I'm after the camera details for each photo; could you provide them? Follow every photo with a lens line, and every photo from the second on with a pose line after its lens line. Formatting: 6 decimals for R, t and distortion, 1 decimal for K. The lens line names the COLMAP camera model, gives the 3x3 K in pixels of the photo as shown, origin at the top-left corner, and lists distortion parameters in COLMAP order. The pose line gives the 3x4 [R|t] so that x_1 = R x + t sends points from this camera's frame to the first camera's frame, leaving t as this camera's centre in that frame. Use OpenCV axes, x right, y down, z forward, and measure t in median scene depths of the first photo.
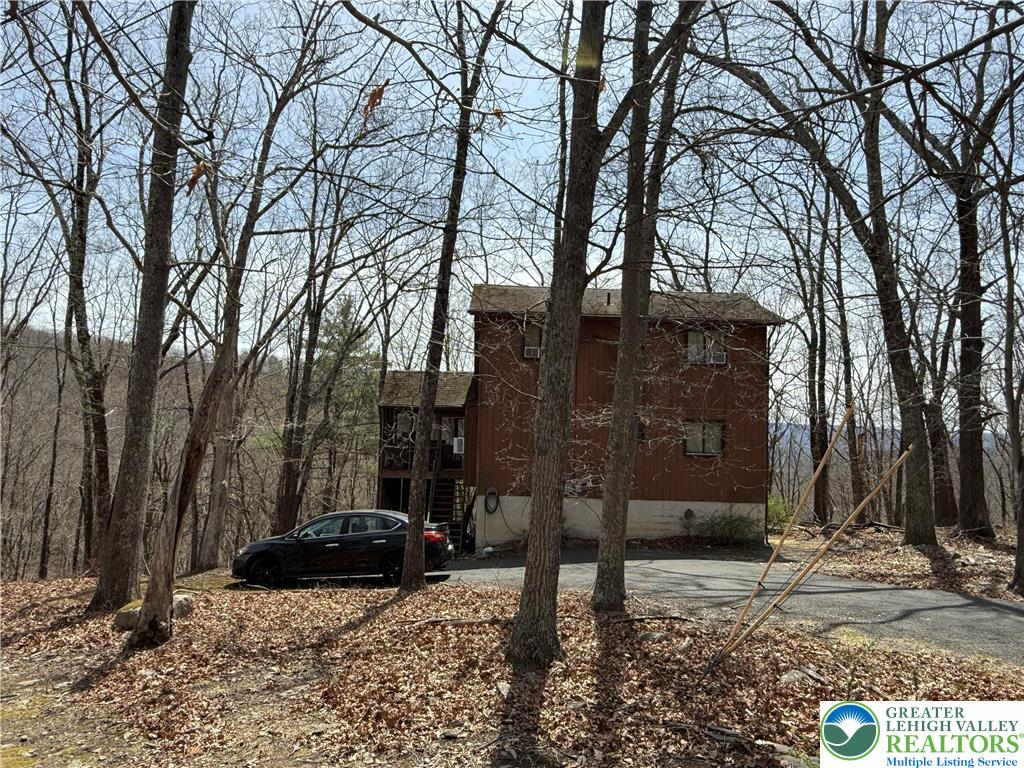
lens RADIAL K [[666.6, 0, 512.0], [0, 666.6, 384.0], [0, 0, 1]] dist [-0.001832, -0.001151]
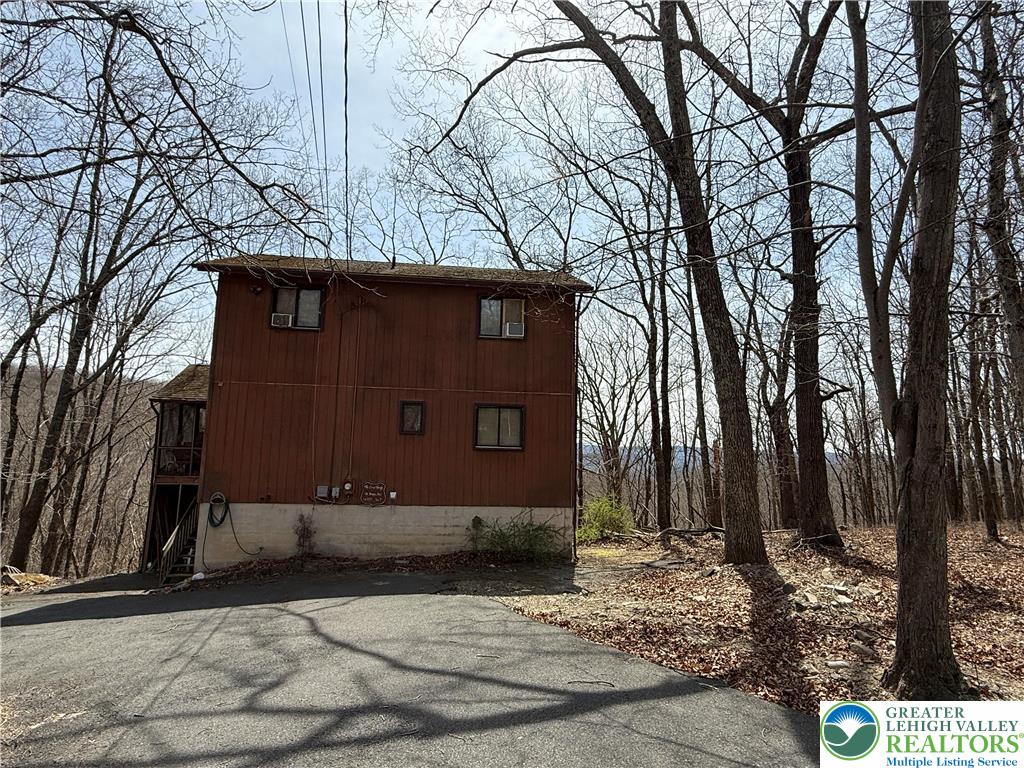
lens RADIAL K [[521.4, 0, 512.0], [0, 521.4, 384.0], [0, 0, 1]] dist [-0.002074, 0.000190]
pose [[0.997066, 0.001898, 0.076528, 0.256602], [0.002741, 0.998167, -0.060465, 0.066468], [-0.076502, 0.060497, 0.995232, 0.361606]]
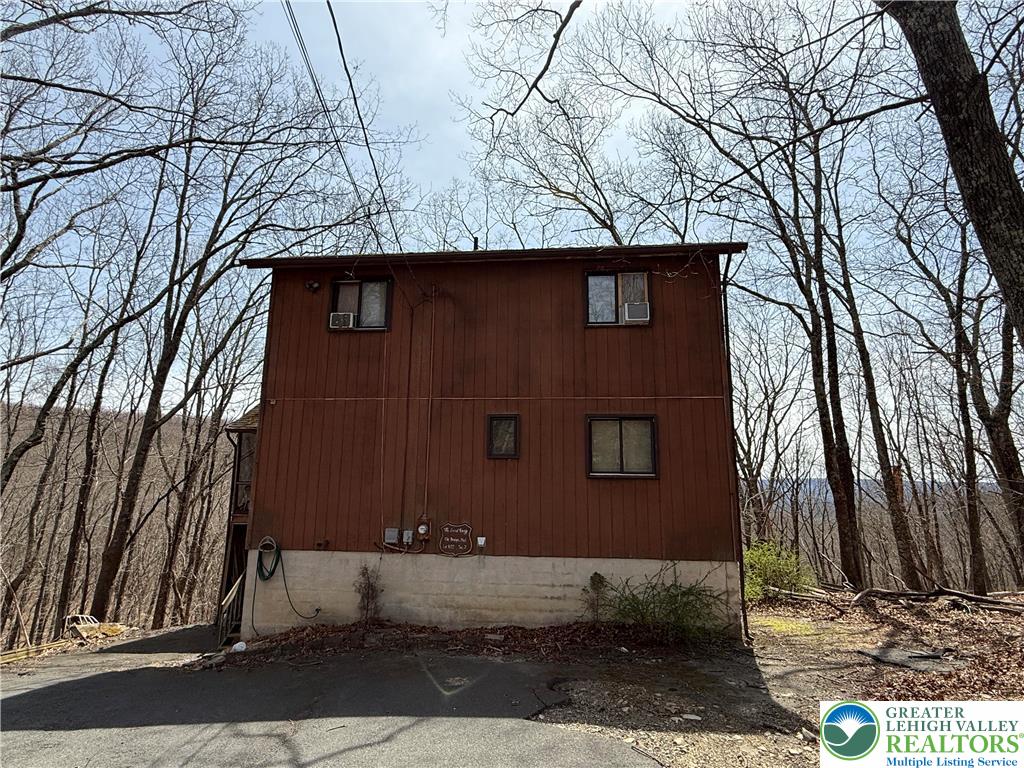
lens RADIAL K [[525.3, 0, 512.0], [0, 525.3, 384.0], [0, 0, 1]] dist [-0.001648, -0.000075]
pose [[0.990961, -0.045341, -0.126252, 0.255100], [0.028915, 0.991220, -0.129025, 0.083412], [0.130993, 0.124208, 0.983572, 0.526584]]
